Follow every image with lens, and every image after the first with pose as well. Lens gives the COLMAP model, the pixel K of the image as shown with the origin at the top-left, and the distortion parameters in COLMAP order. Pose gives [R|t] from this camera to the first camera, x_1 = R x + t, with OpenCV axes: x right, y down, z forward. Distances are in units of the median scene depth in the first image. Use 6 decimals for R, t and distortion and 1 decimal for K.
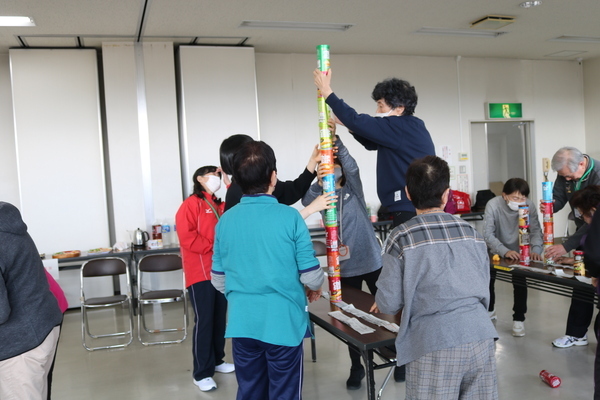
lens RADIAL K [[562.3, 0, 296.3], [0, 562.3, 202.5], [0, 0, 1]] dist [-0.071139, 0.000000]
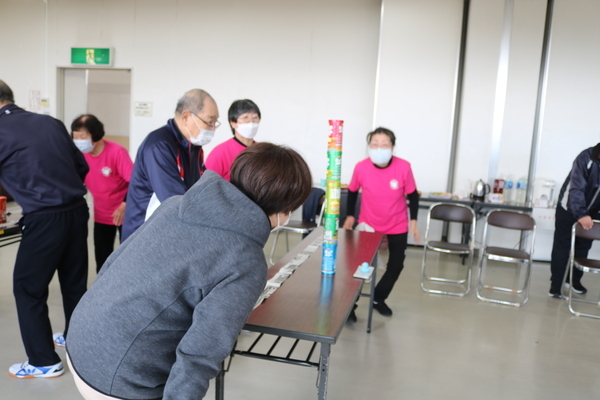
lens RADIAL K [[567.3, 0, 302.1], [0, 567.3, 201.3], [0, 0, 1]] dist [-0.110953, 0.000000]
pose [[0.823136, 0.182559, -0.537699, 1.206544], [-0.134565, 0.982651, 0.127629, -0.093009], [0.551670, -0.032701, 0.833421, 0.417635]]
